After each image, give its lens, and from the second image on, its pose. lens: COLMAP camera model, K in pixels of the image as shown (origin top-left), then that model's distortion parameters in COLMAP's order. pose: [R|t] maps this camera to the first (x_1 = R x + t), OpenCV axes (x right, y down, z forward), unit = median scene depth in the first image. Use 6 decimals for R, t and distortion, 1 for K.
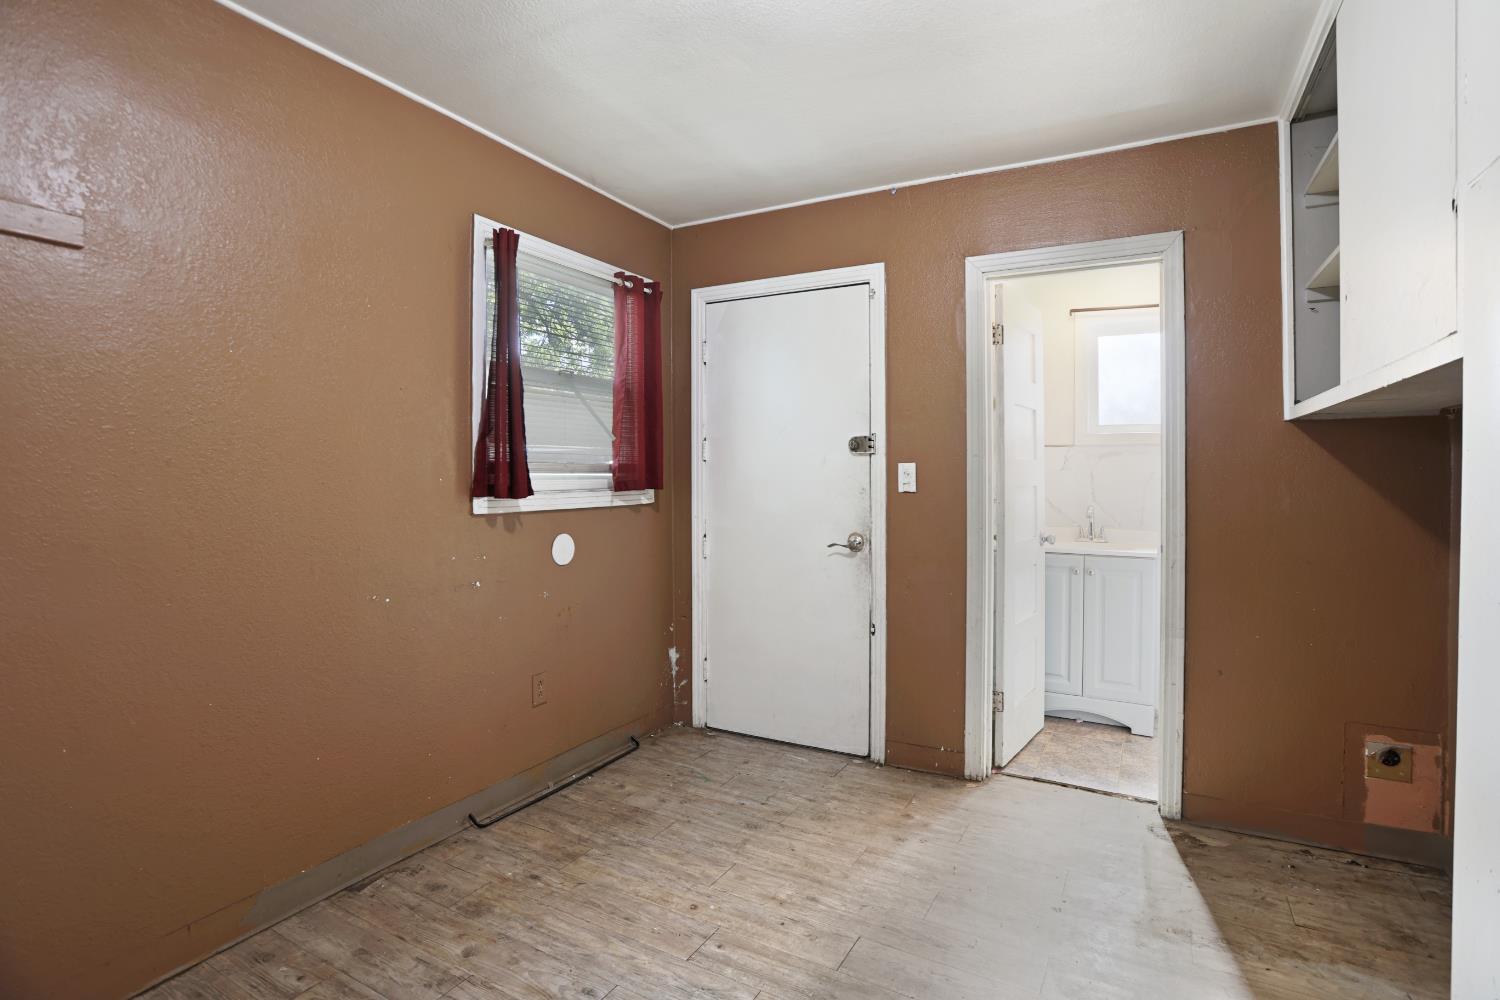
lens RADIAL K [[730.2, 0, 758.2], [0, 730.2, 486.3], [0, 0, 1]] dist [-0.050402, 0.022045]
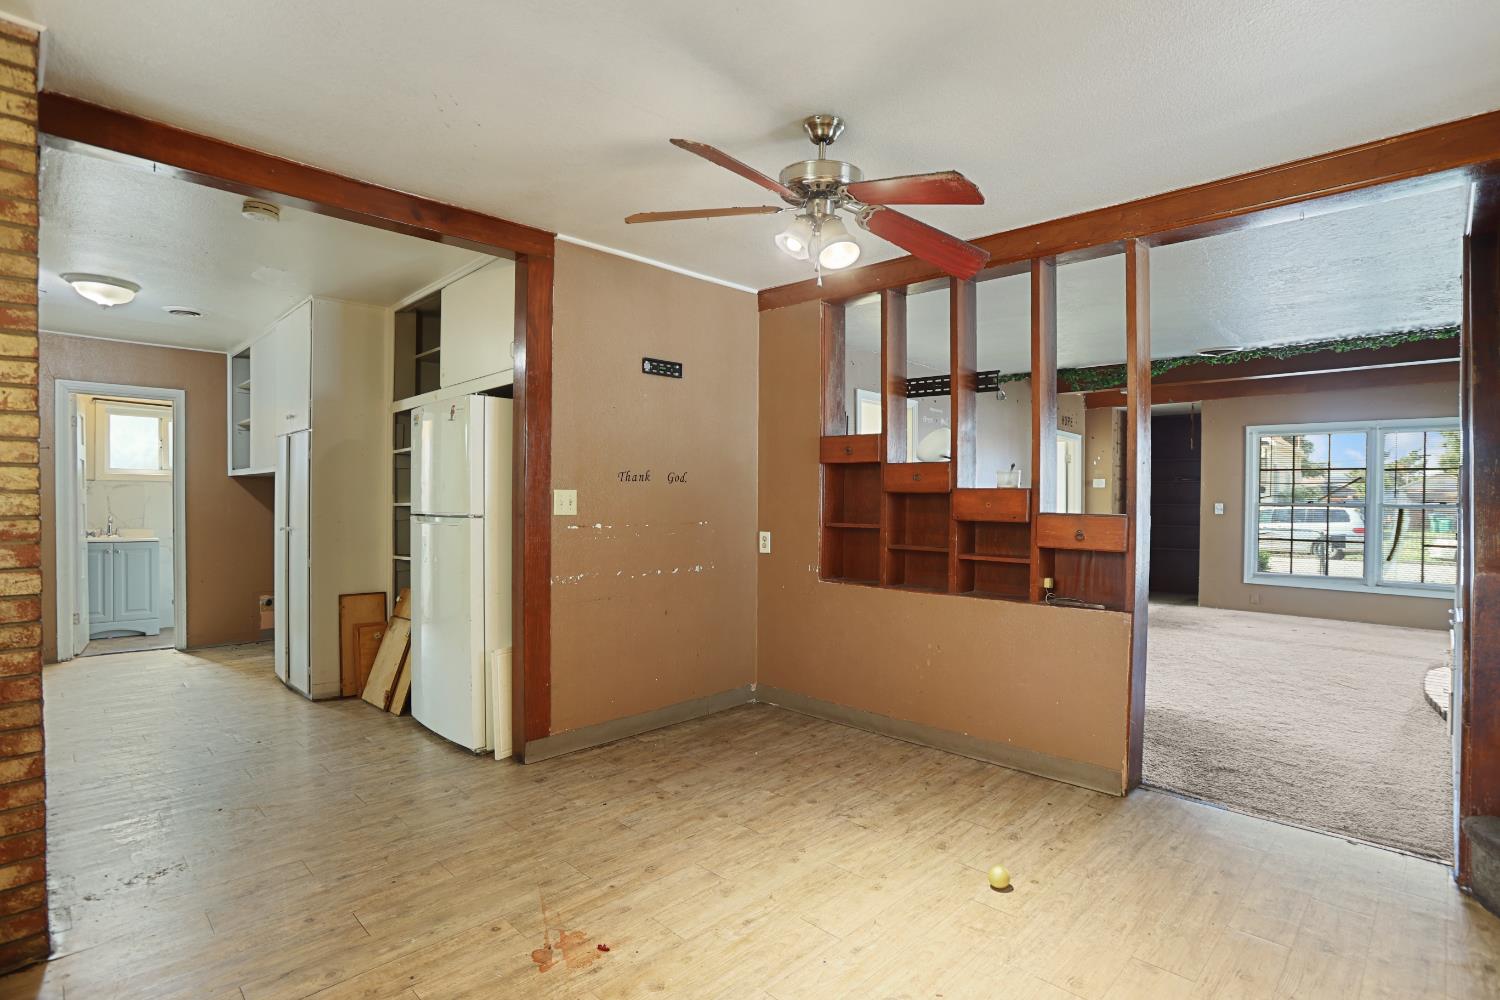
lens RADIAL K [[718.5, 0, 754.9], [0, 718.5, 516.3], [0, 0, 1]] dist [-0.022528, 0.000133]
pose [[0.262533, -0.008059, 0.964889, -0.820319], [-0.001760, 0.999959, 0.008831, 0.012806], [-0.964921, -0.004017, 0.262509, -0.993671]]
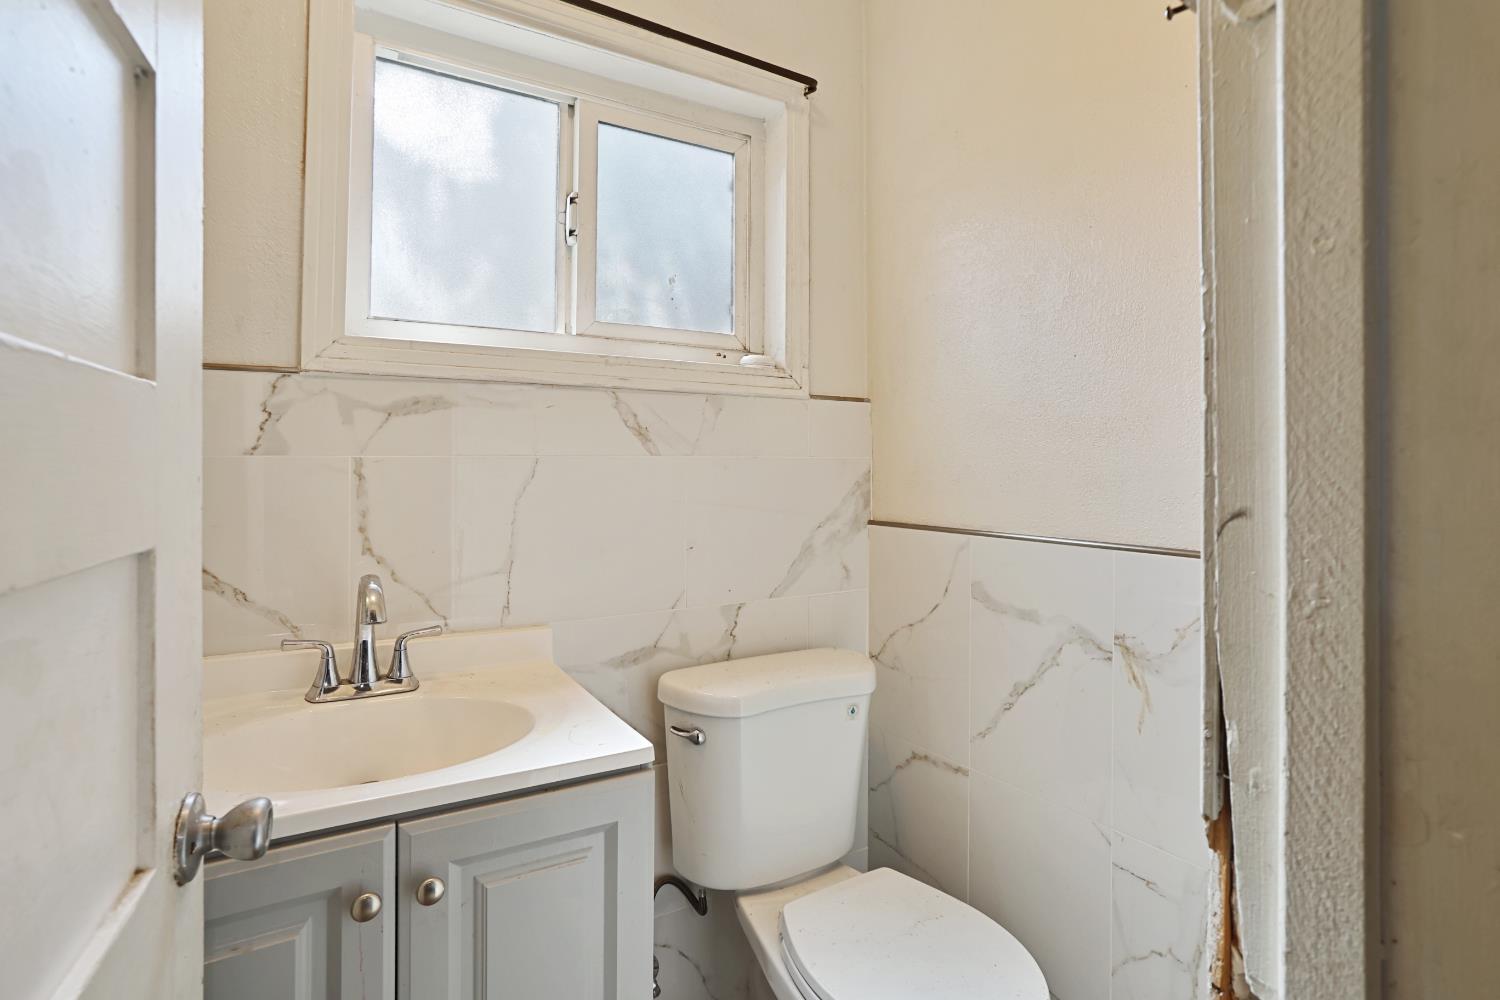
lens RADIAL K [[747.7, 0, 750.0], [0, 747.7, 500.0], [0, 0, 1]] dist [-0.037024, -0.000081]
pose [[0.465499, 0.014372, 0.884932, 0.304065], [-0.001033, 0.999876, -0.015696, 0.001194], [-0.885048, 0.006393, 0.465456, 0.809462]]
